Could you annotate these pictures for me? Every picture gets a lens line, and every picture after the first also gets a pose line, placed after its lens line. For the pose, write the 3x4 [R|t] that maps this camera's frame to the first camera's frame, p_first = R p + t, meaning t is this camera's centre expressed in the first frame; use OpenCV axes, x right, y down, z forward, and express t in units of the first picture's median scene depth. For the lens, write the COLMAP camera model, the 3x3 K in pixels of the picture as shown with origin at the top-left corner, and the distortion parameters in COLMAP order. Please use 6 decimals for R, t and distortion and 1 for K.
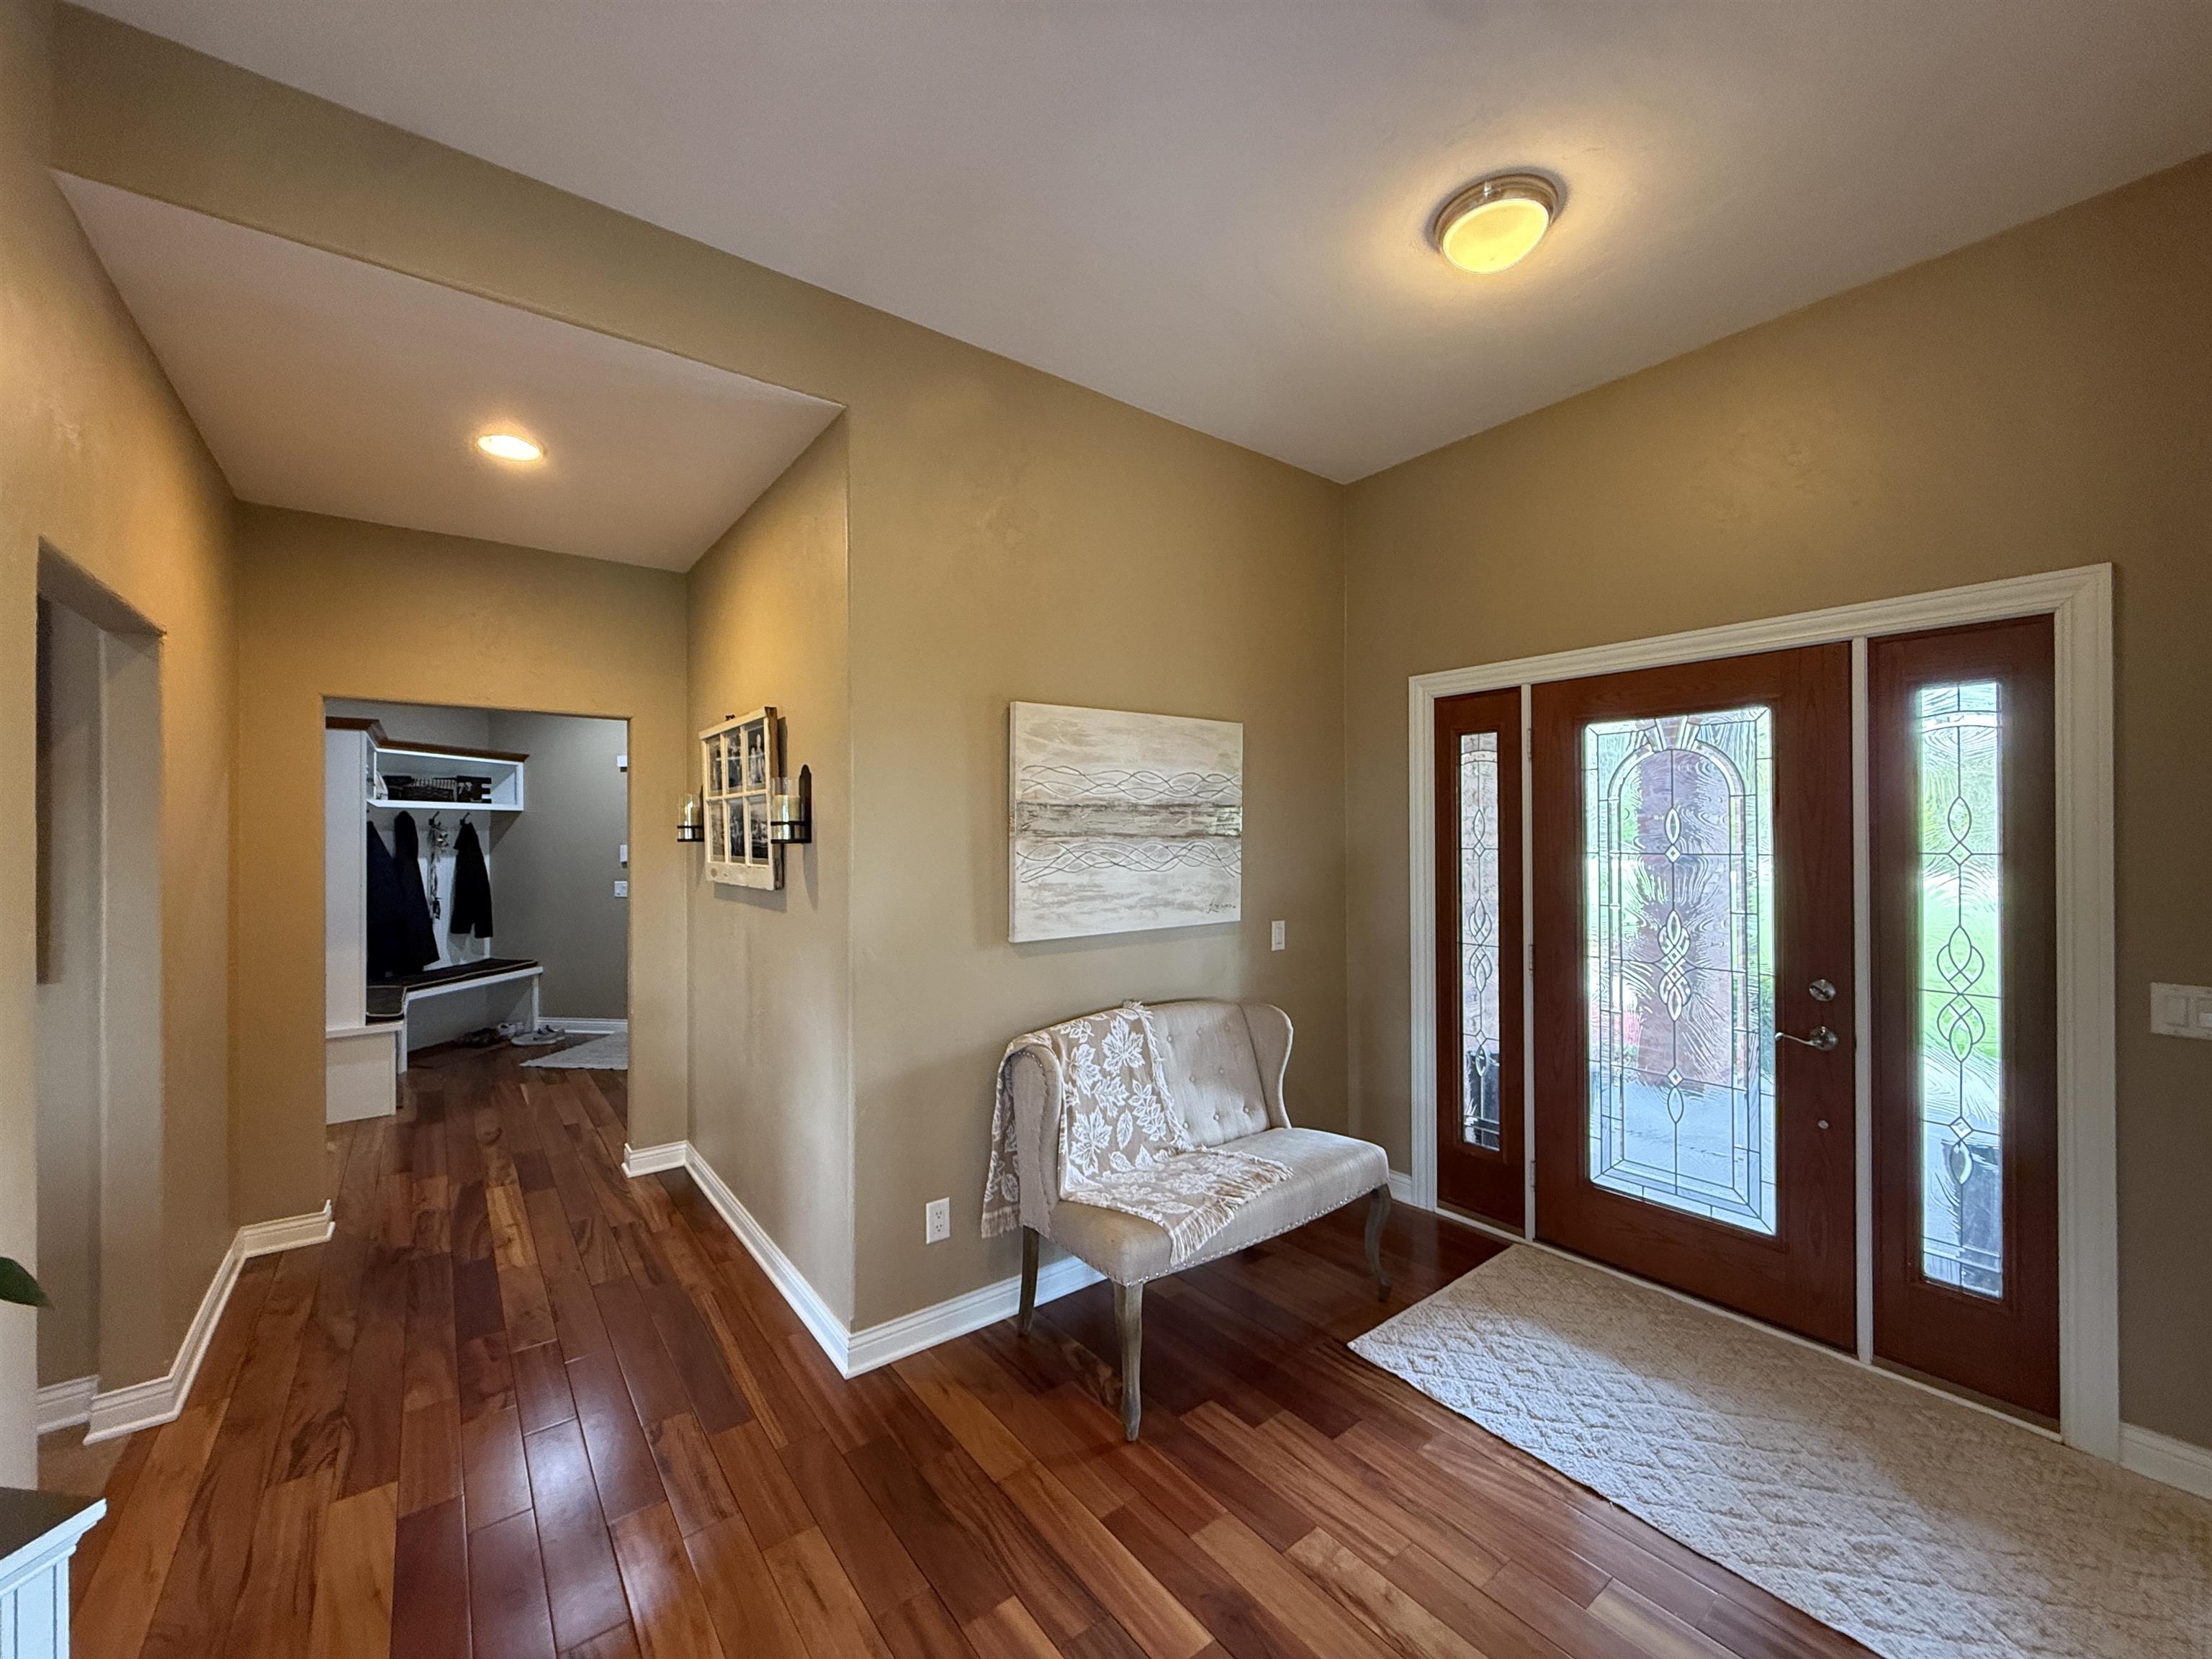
lens RADIAL K [[877.4, 0, 1098.6], [0, 877.4, 838.4], [0, 0, 1]] dist [-0.001052, 0.000517]
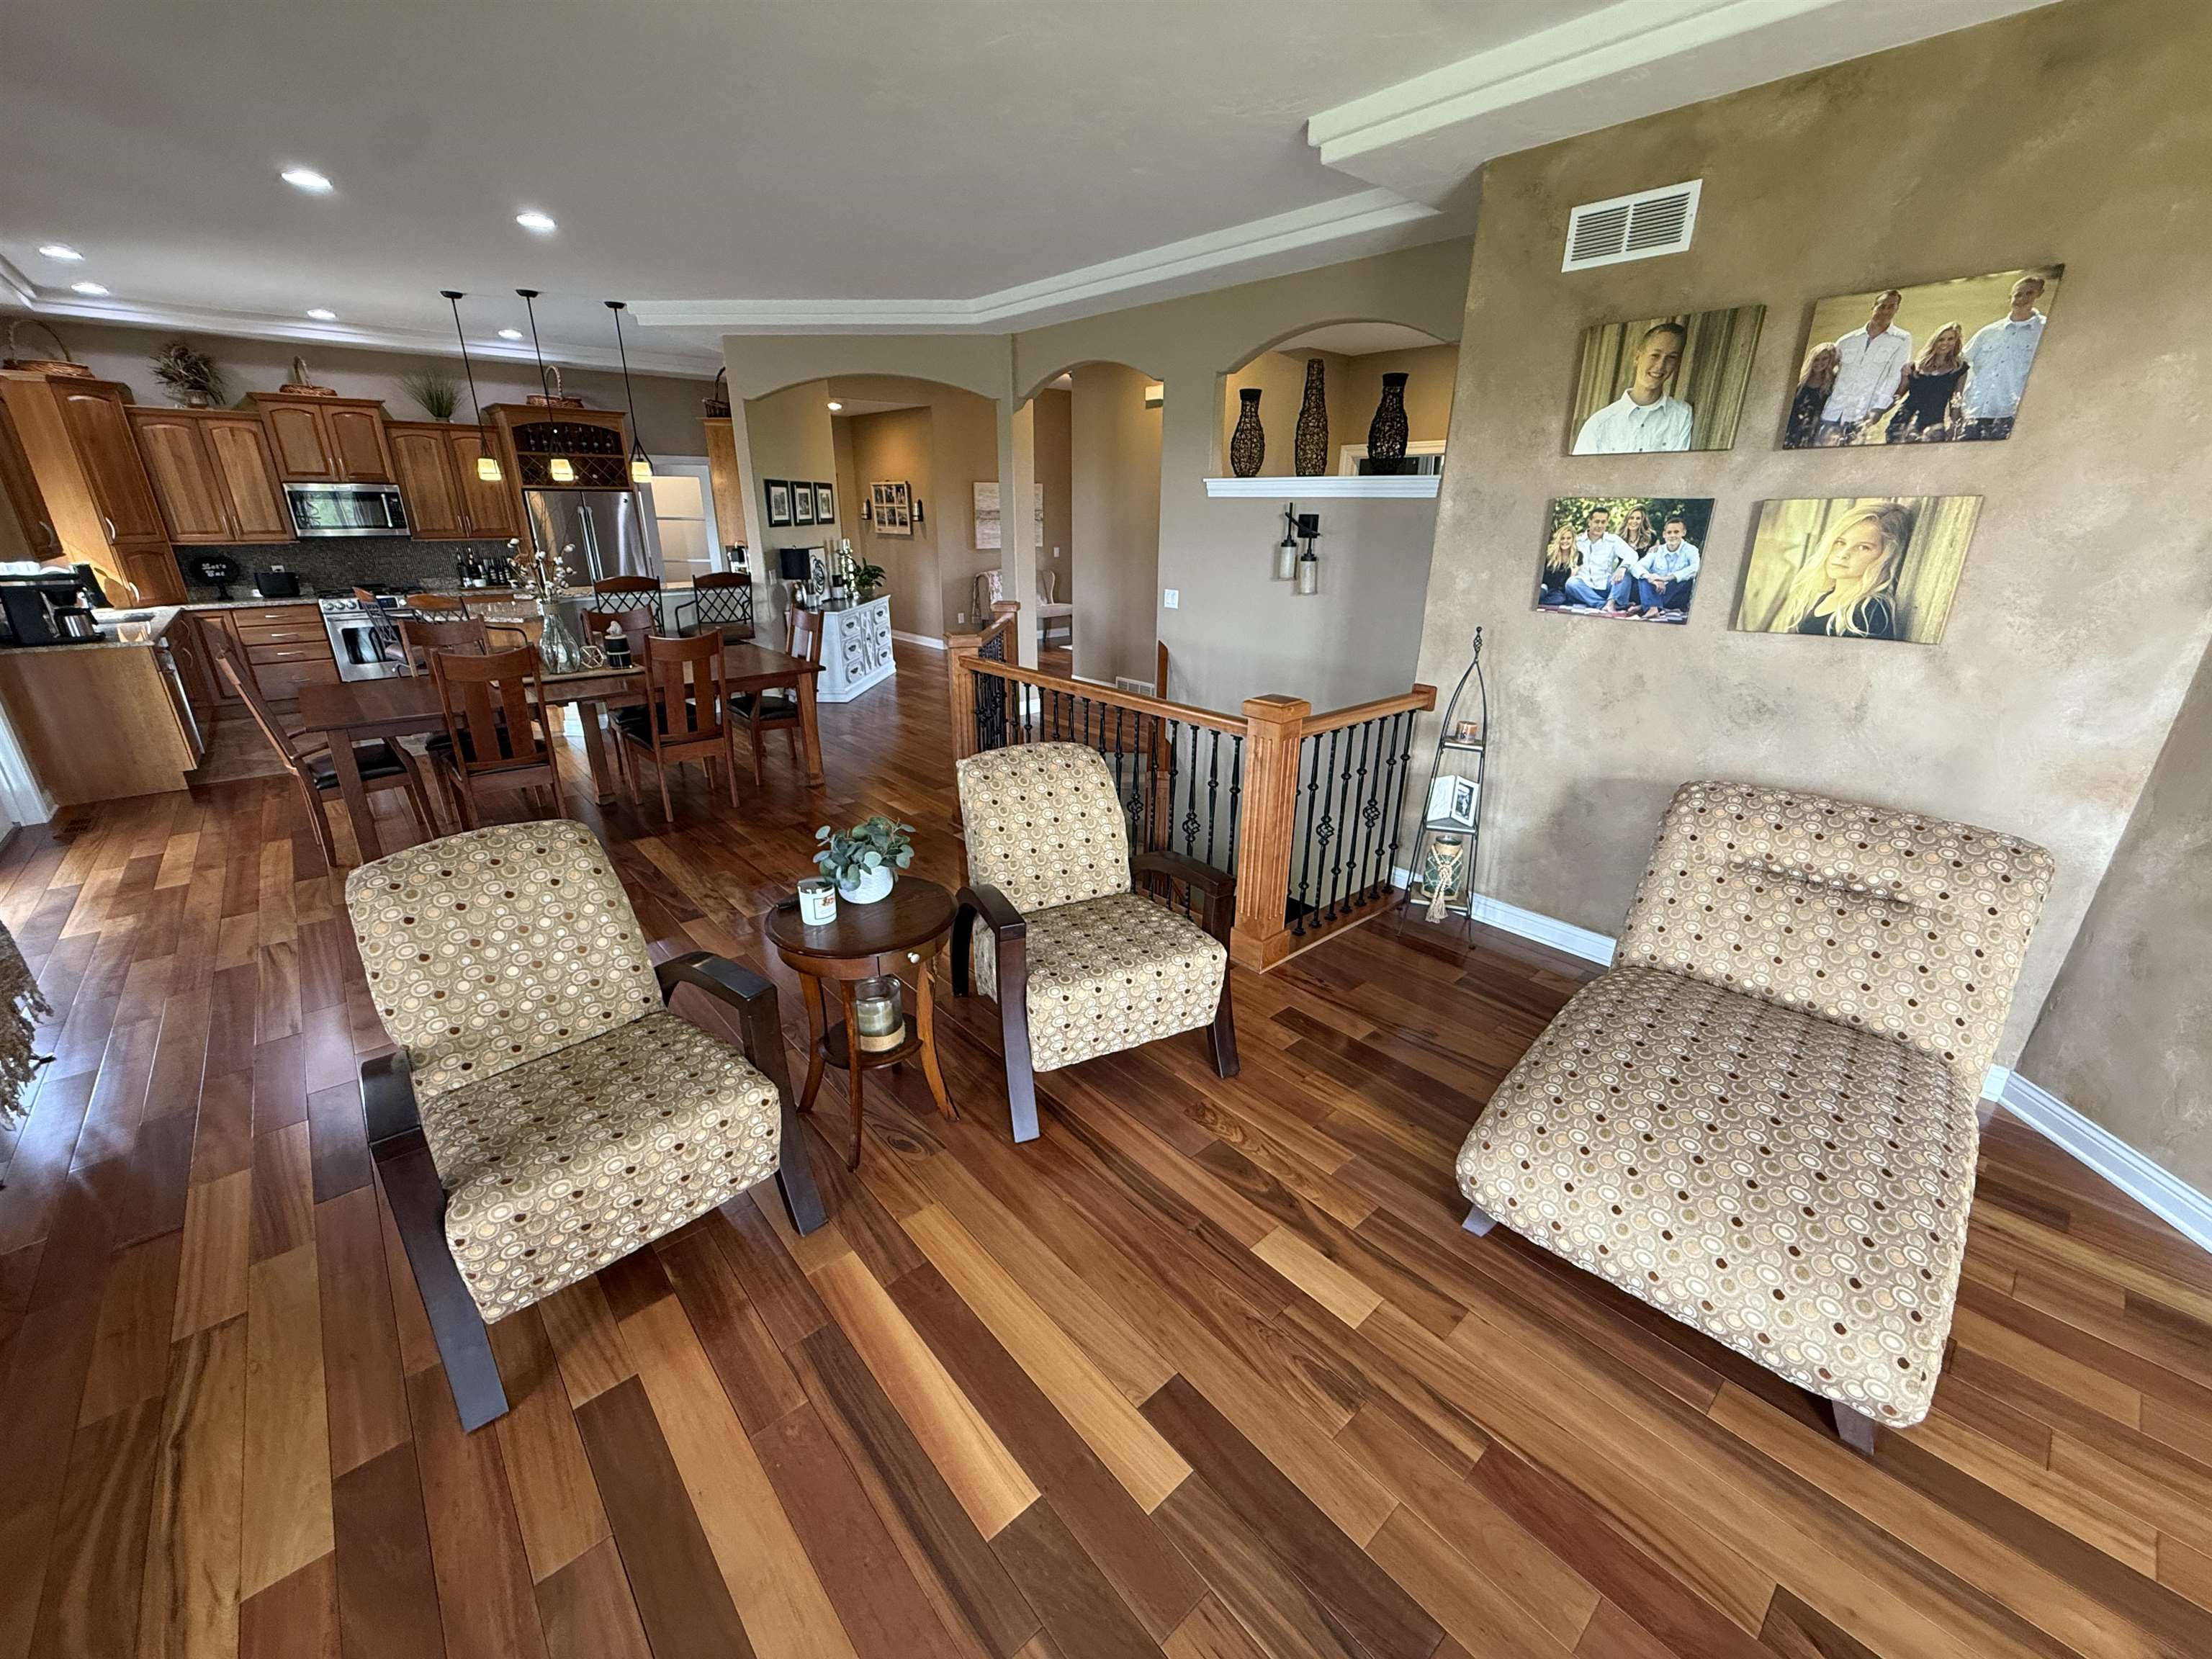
lens RADIAL K [[877.4, 0, 1102.4], [0, 877.4, 830.2], [0, 0, 1]] dist [-0.001052, 0.000517]
pose [[0.997289, -0.015799, 0.071873, 0.184651], [-0.010024, 0.938412, 0.345372, -0.068816], [-0.072903, -0.345156, 0.935710, -3.607302]]
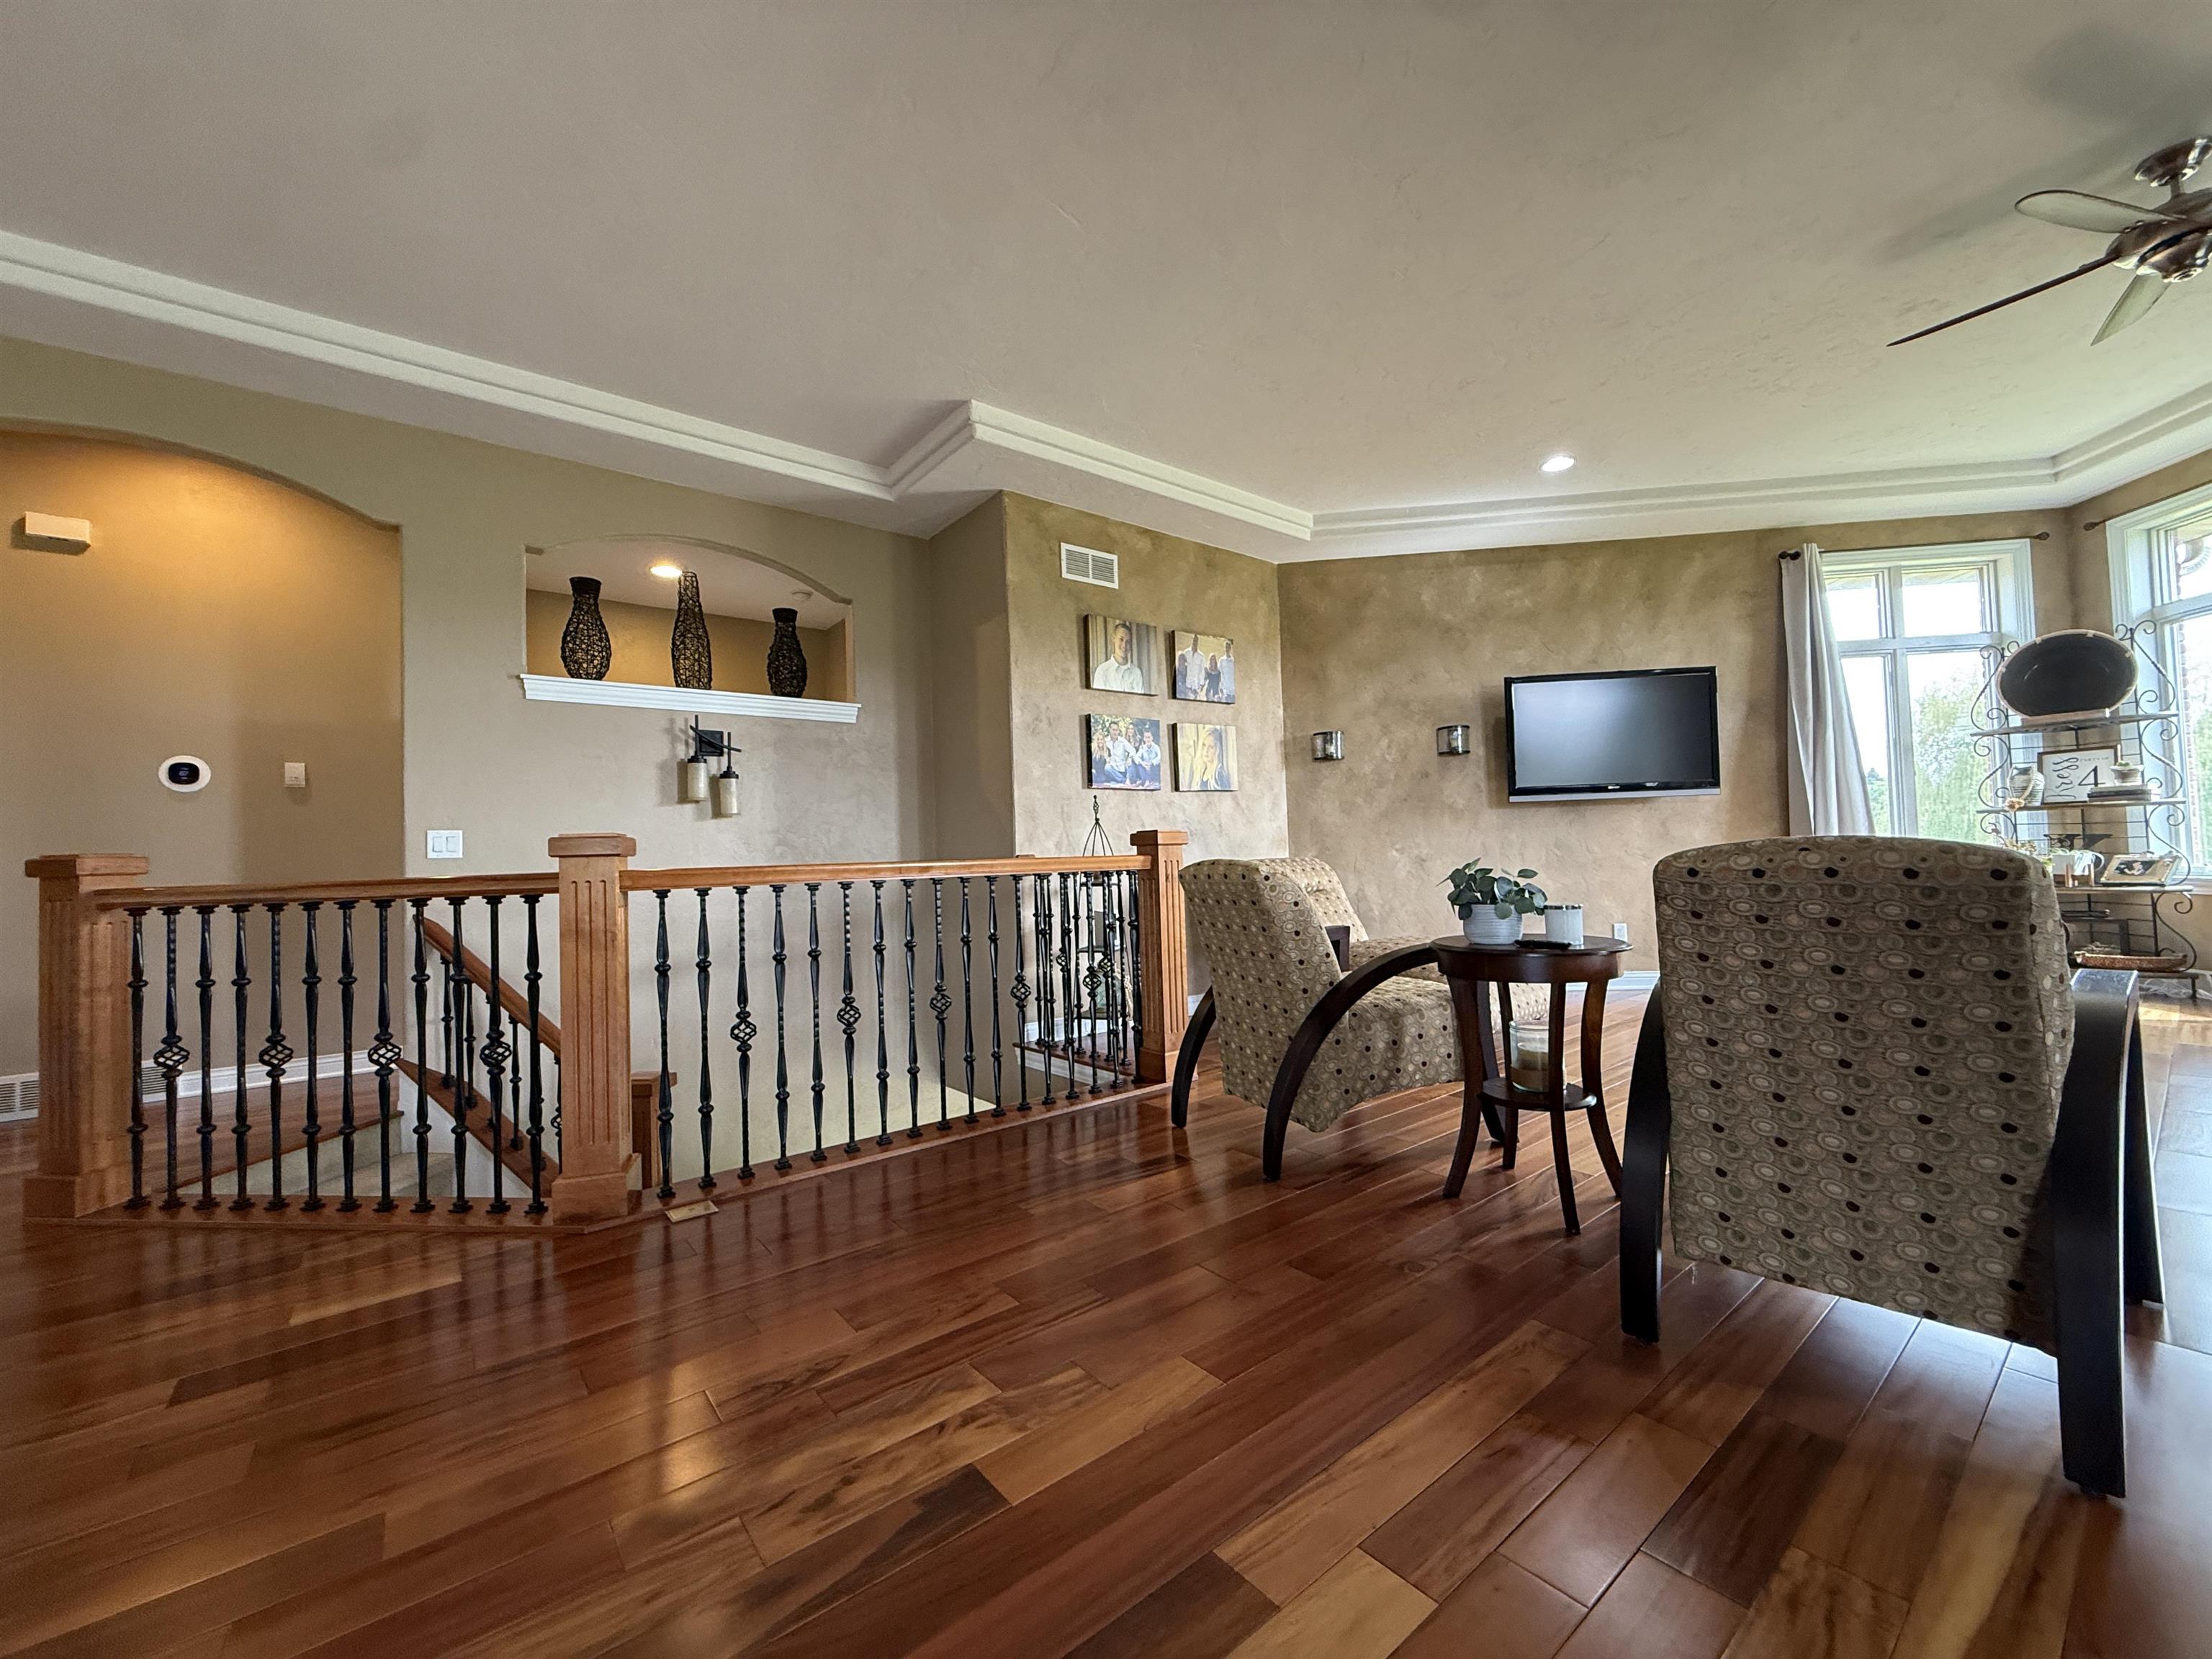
lens RADIAL K [[877.4, 0, 1101.0], [0, 877.4, 831.3], [0, 0, 1]] dist [-0.001052, 0.000517]
pose [[-0.014104, 0.034198, 0.999316, -1.010682], [0.038620, 0.998688, -0.033631, 0.247481], [-0.999154, 0.038120, -0.015407, -2.203181]]
